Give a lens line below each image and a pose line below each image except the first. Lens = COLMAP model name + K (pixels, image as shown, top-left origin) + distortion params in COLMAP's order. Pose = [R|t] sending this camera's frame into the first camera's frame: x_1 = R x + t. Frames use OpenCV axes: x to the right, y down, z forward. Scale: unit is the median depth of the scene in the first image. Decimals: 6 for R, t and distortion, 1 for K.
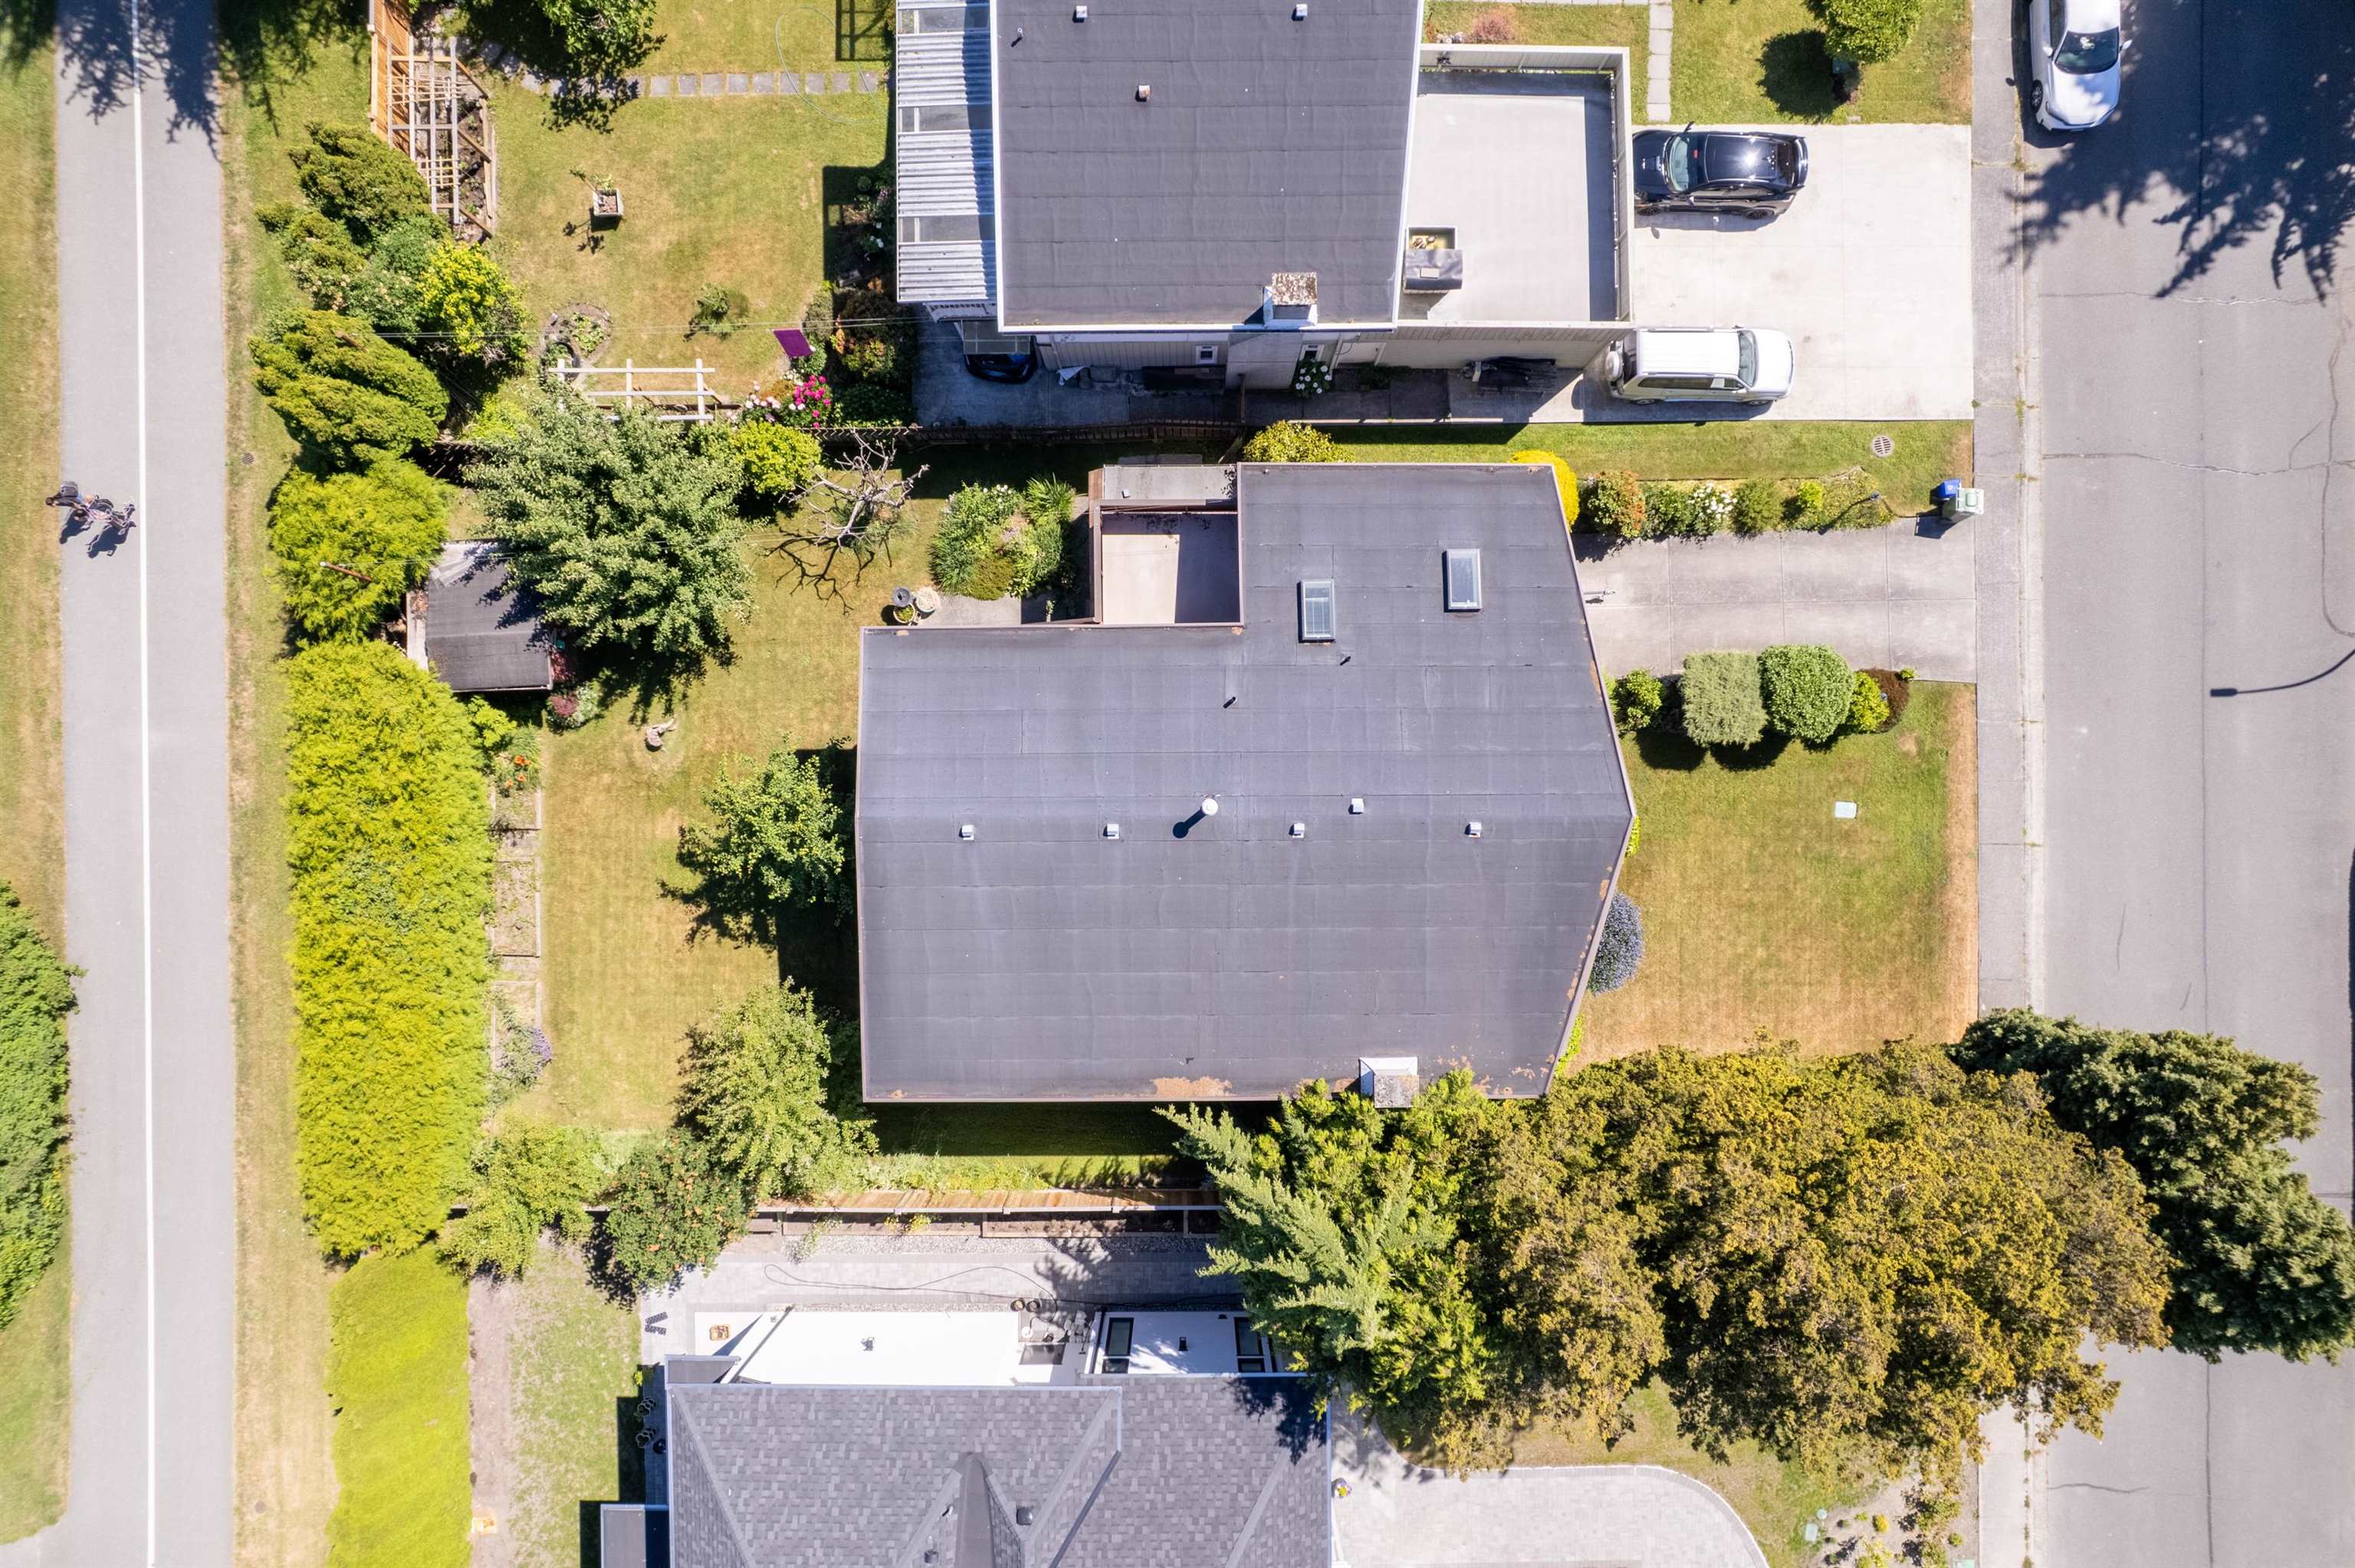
lens RADIAL K [[1501.8, 0, 1177.5], [0, 1501.8, 784.0], [0, 0, 1]] dist [-0.078654, 0.065011]
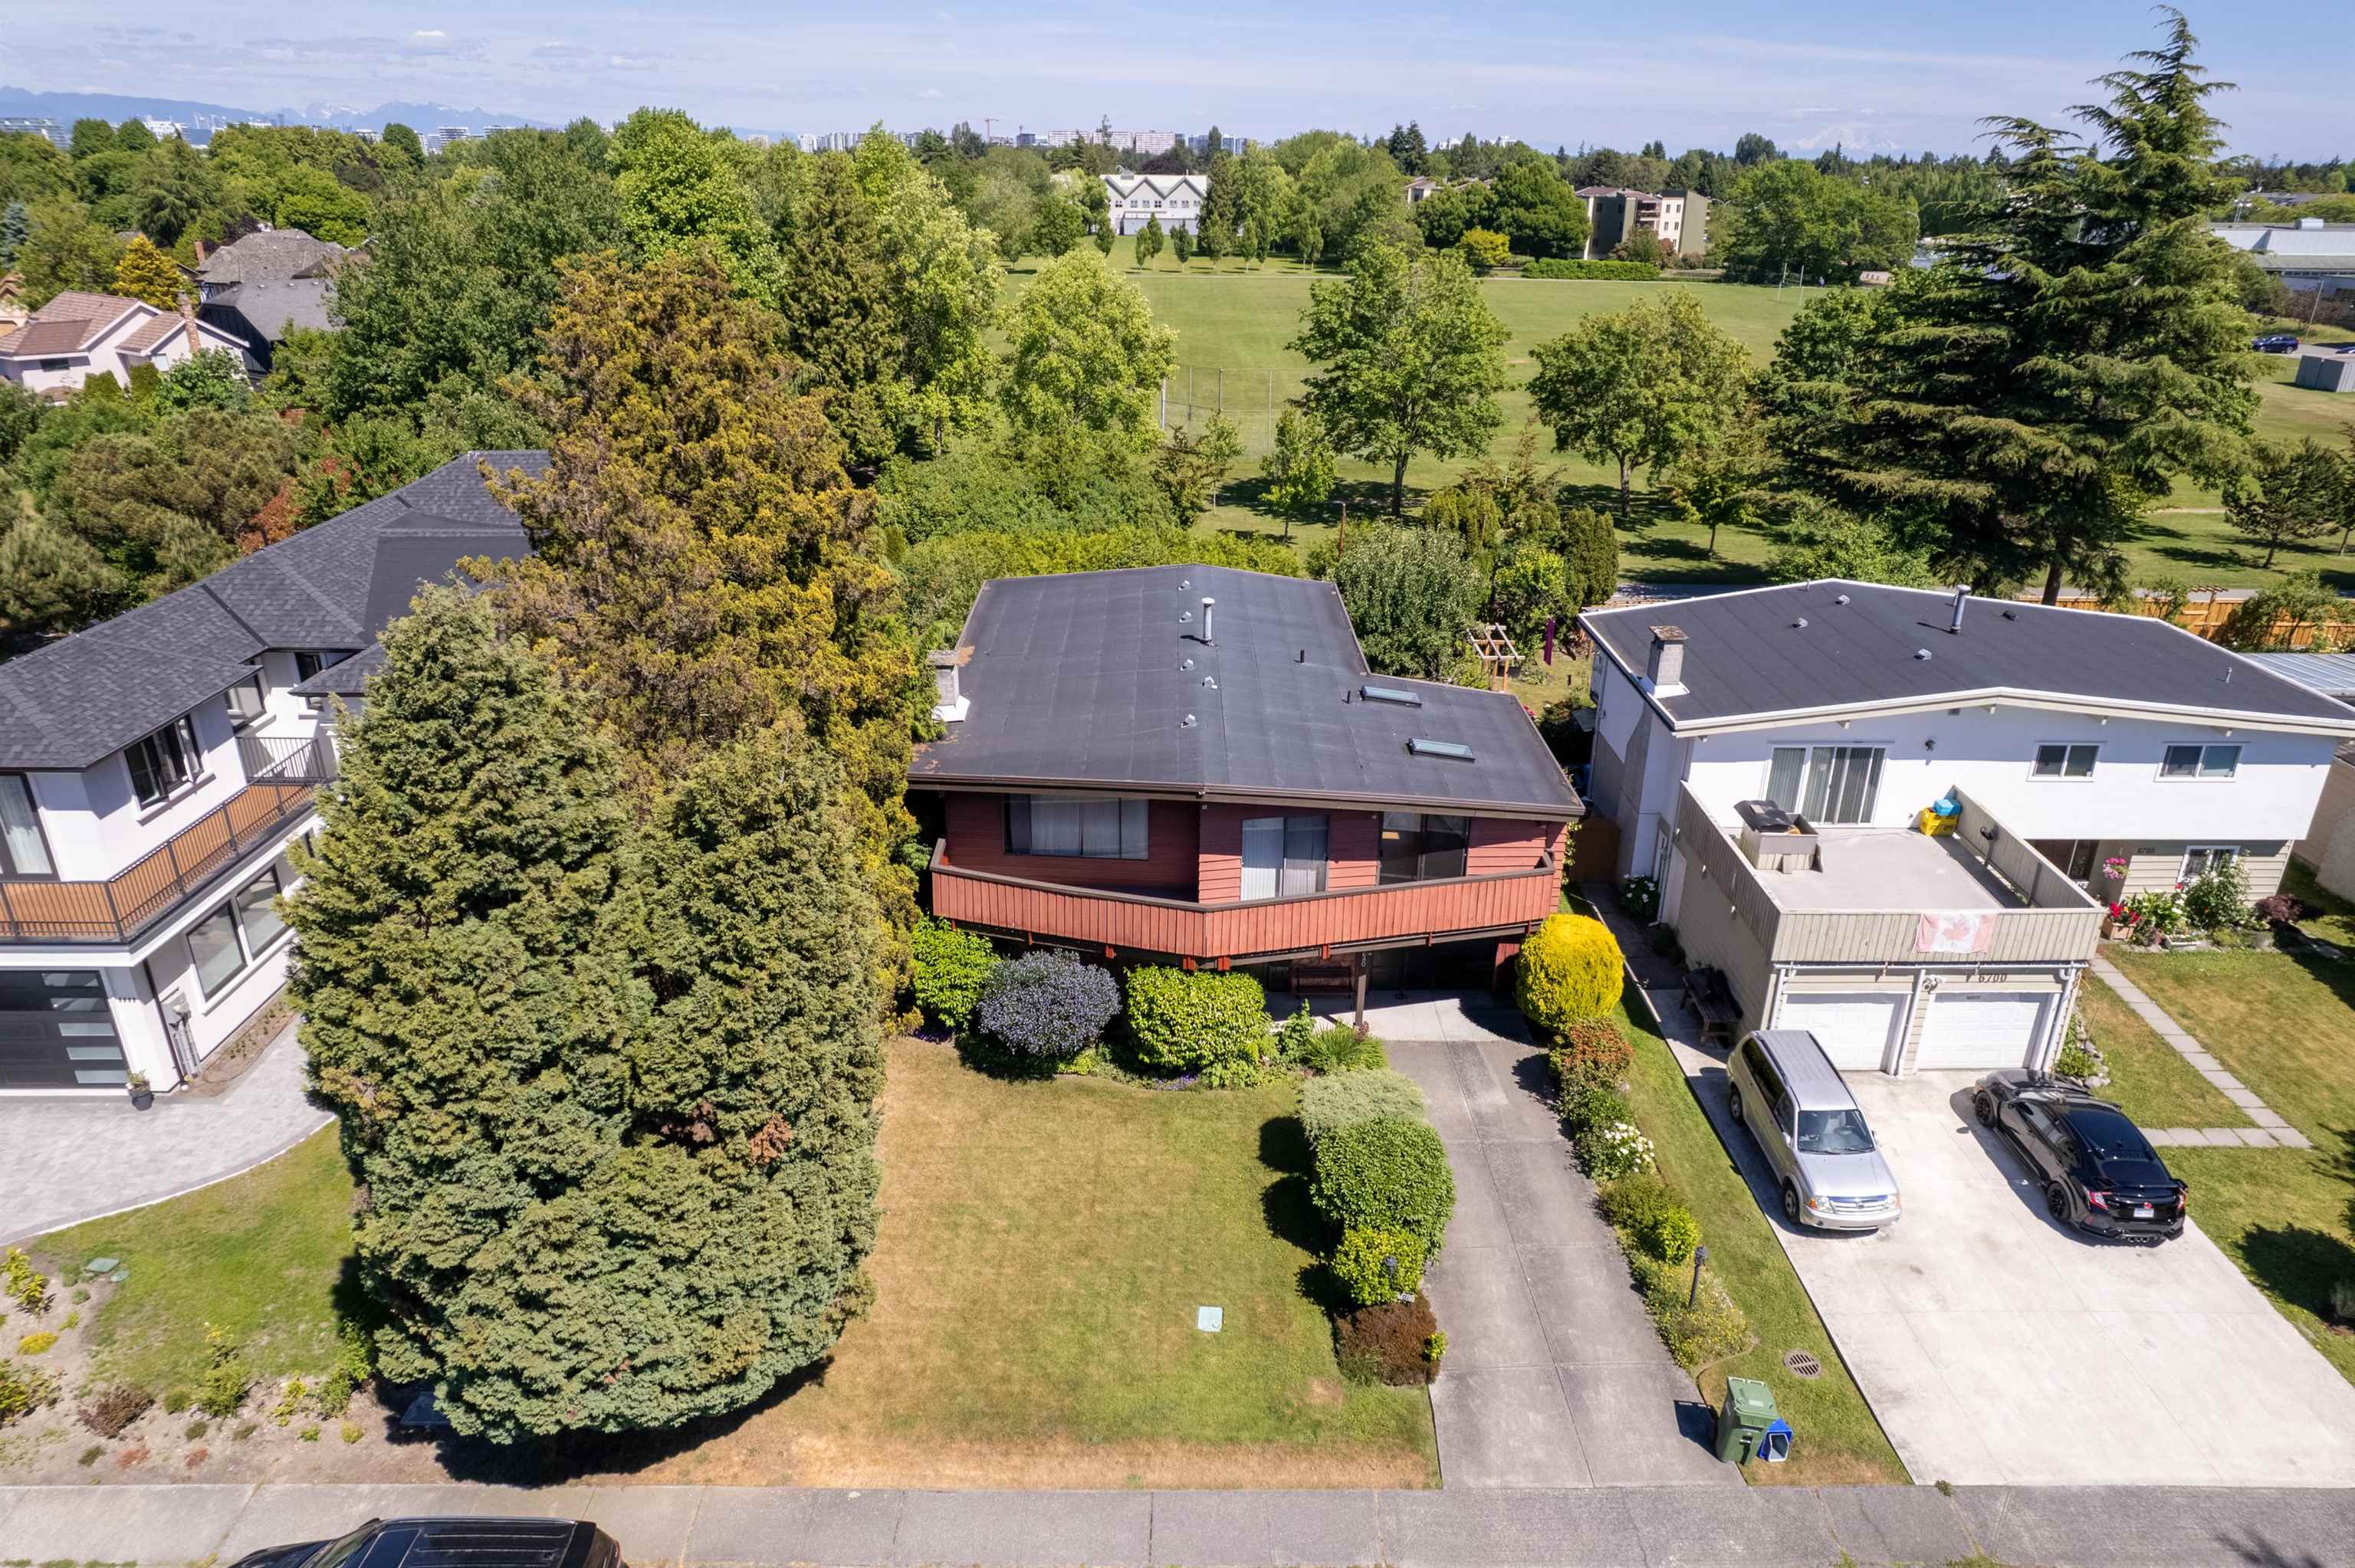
lens RADIAL K [[1501.8, 0, 1177.5], [0, 1501.8, 784.0], [0, 0, 1]] dist [-0.078654, 0.065011]
pose [[-0.001834, 0.393606, -0.919277, 0.948068], [-0.999700, -0.023186, -0.007933, 0.041700], [-0.024436, 0.918987, 0.393531, 0.545279]]
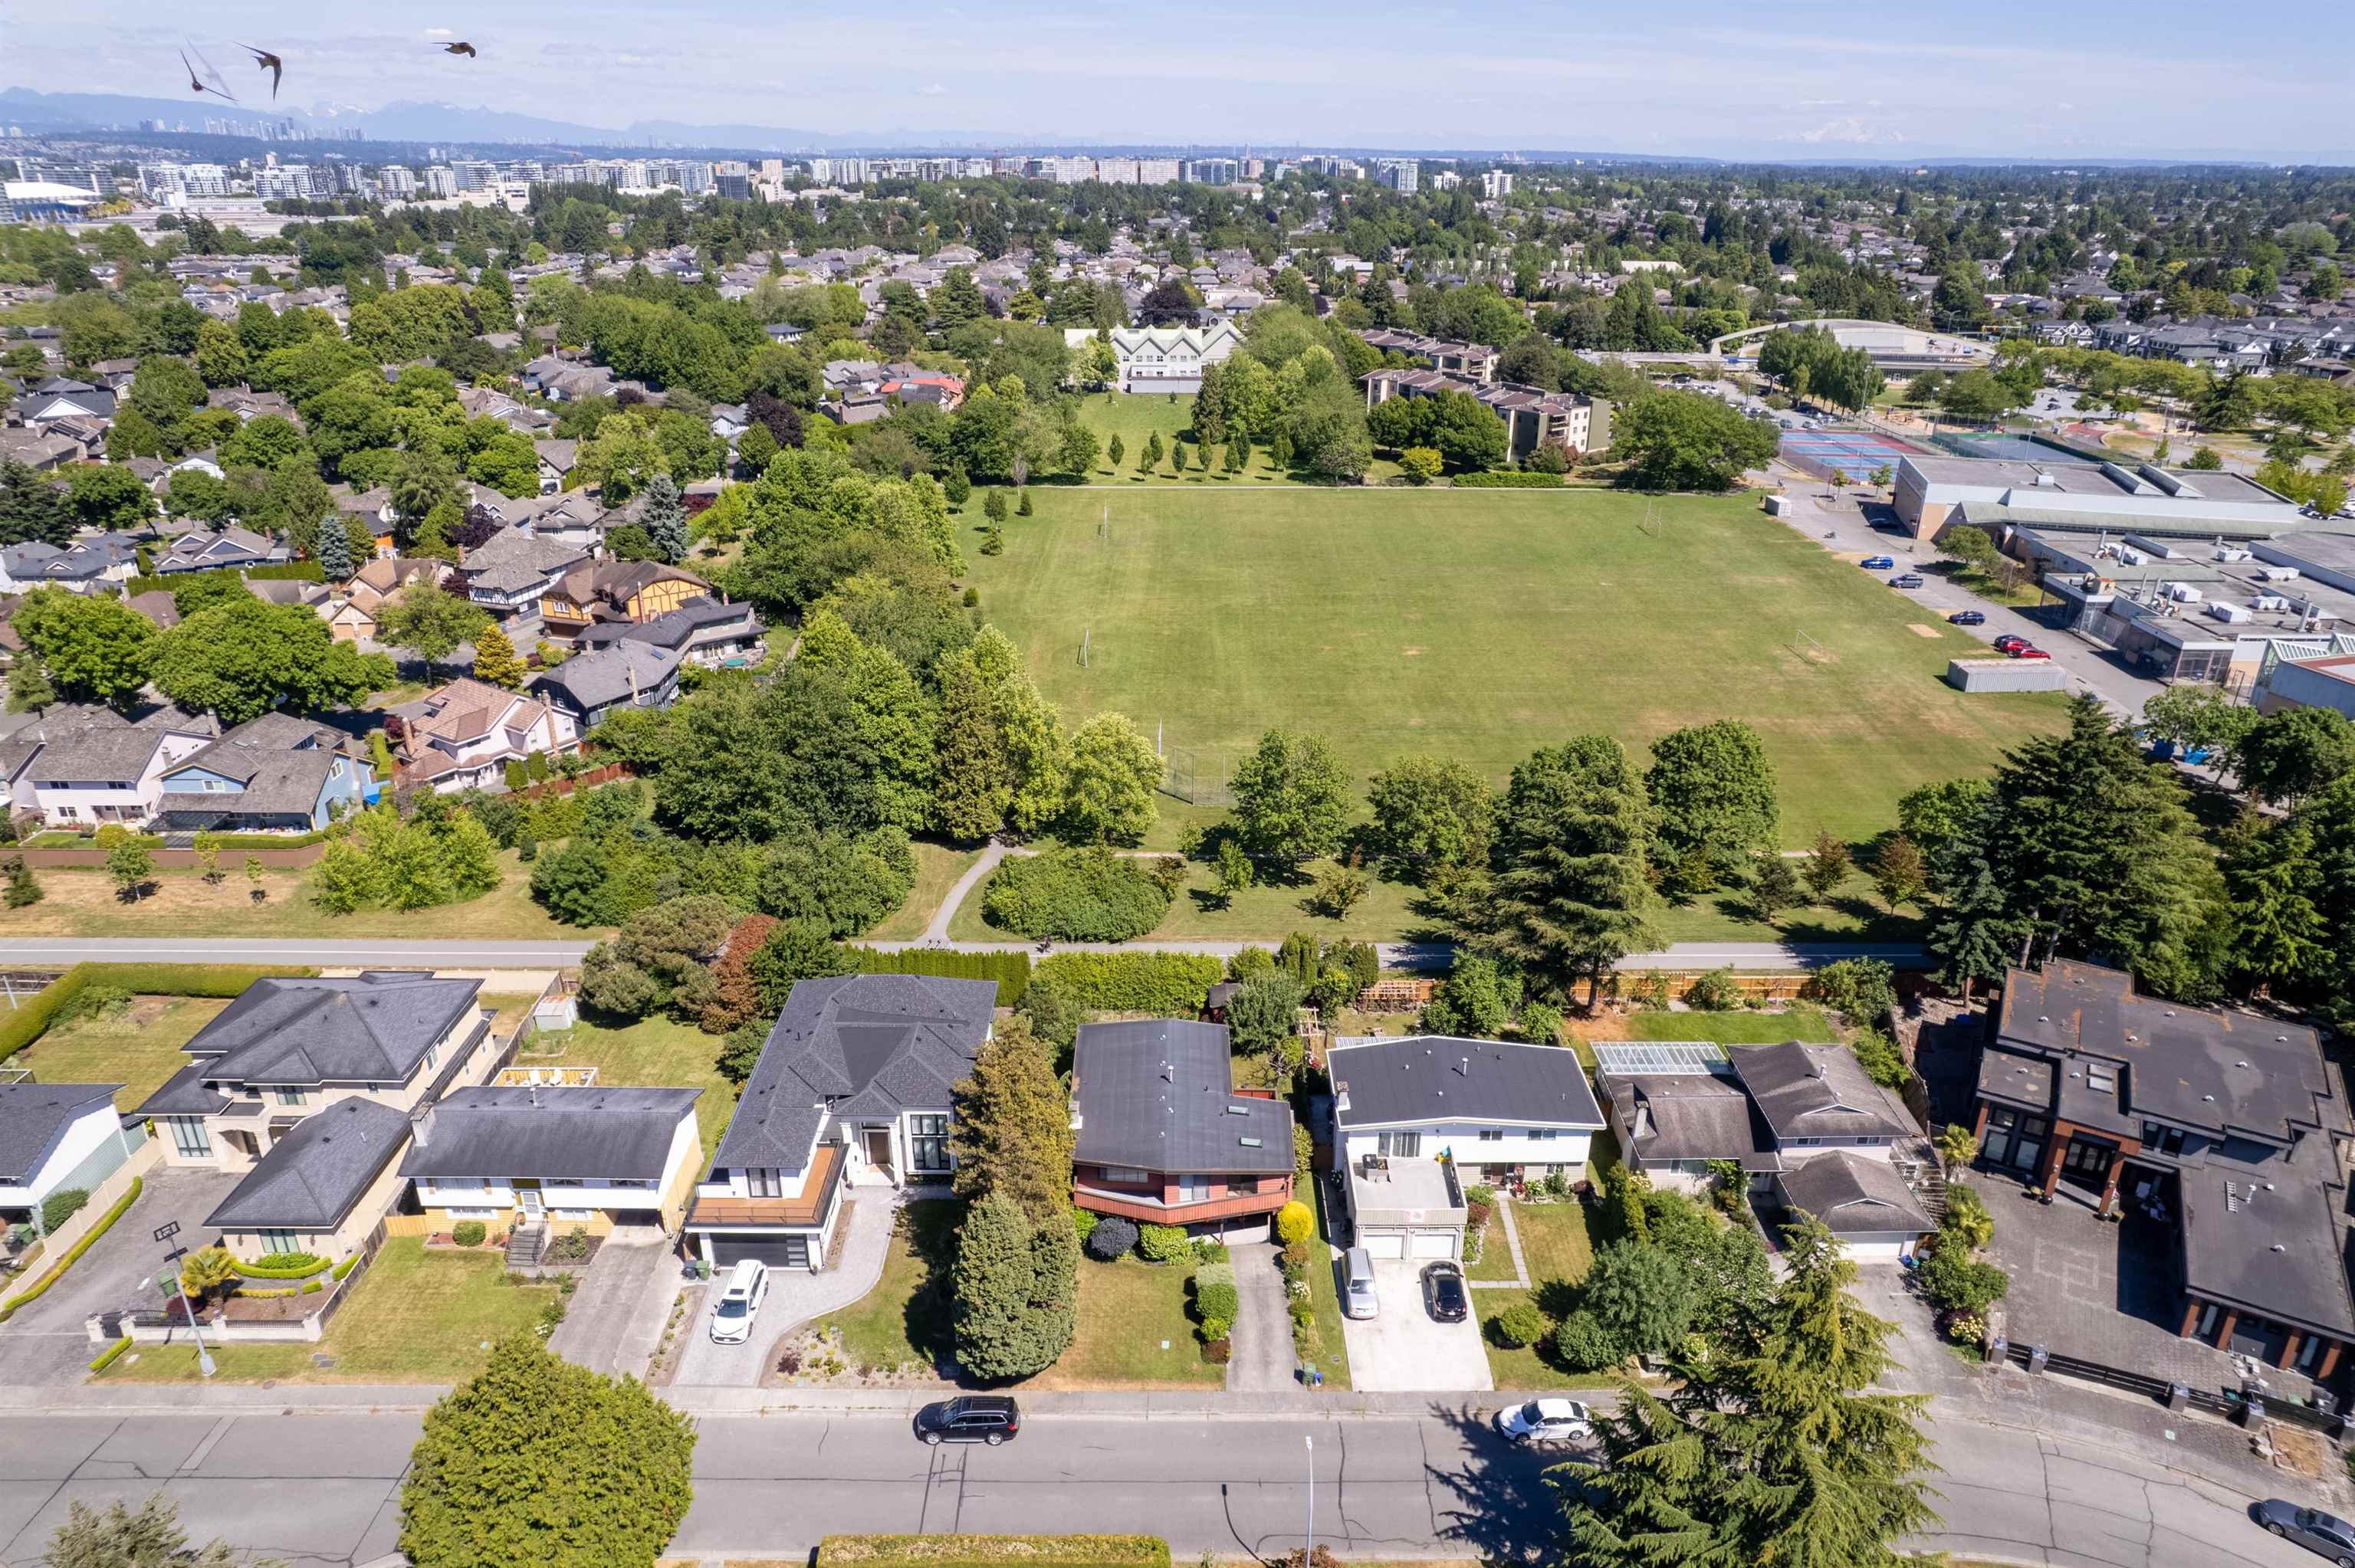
lens RADIAL K [[1501.8, 0, 1177.5], [0, 1501.8, 784.0], [0, 0, 1]] dist [-0.078654, 0.065011]
pose [[-0.004549, 0.397862, -0.917434, 2.122948], [-0.999766, -0.021197, -0.004235, 0.026441], [-0.021131, 0.917200, 0.397866, -0.613053]]
